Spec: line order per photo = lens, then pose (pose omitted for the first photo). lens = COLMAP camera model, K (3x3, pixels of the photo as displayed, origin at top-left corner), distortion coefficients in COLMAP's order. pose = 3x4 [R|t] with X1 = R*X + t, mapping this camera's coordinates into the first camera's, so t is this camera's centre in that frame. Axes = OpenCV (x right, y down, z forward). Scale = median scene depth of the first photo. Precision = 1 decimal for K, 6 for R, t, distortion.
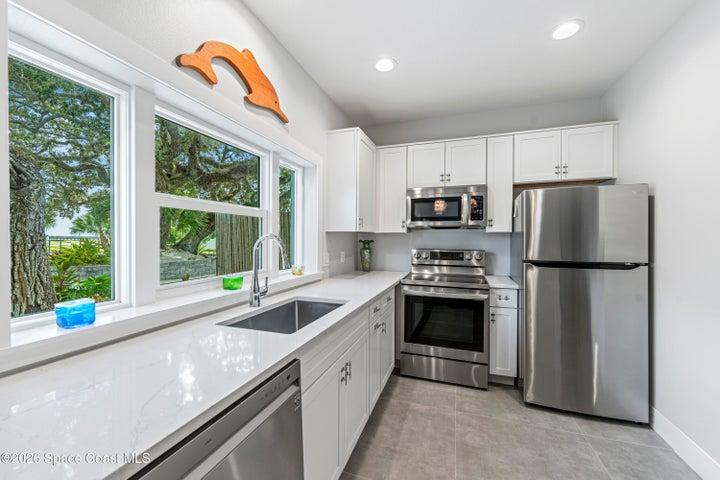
lens RADIAL K [[291.0, 0, 358.0], [0, 291.0, 241.8], [0, 0, 1]] dist [-0.001188, 0.000356]
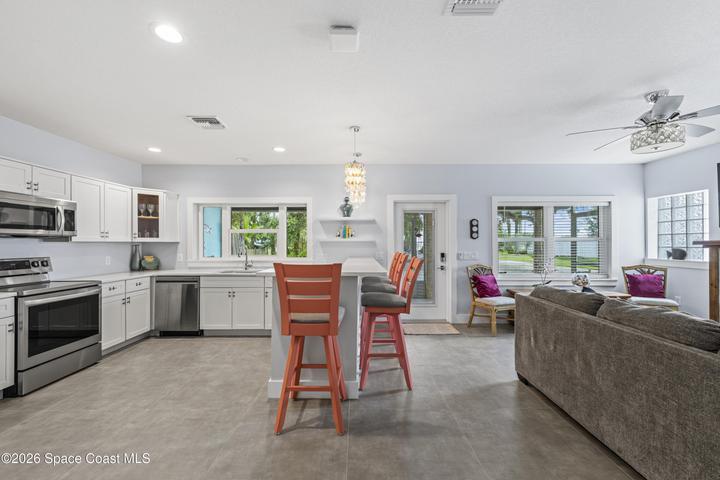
lens RADIAL K [[291.0, 0, 361.1], [0, 291.0, 242.0], [0, 0, 1]] dist [-0.001188, 0.000356]
pose [[-0.320515, 0.004753, 0.947232, -1.068684], [0.015316, 0.999883, 0.000165, -0.011735], [-0.947120, 0.014561, -0.320550, 0.267749]]
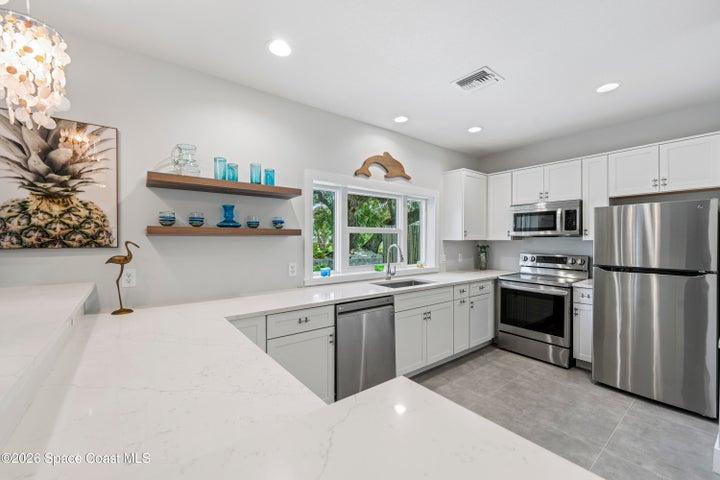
lens RADIAL K [[291.0, 0, 357.6], [0, 291.0, 240.4], [0, 0, 1]] dist [-0.001188, 0.000356]
pose [[0.834077, 0.000125, -0.551648, 0.341051], [-0.004035, 0.999975, -0.005874, -0.022580], [0.551633, 0.007125, 0.834056, -0.469963]]
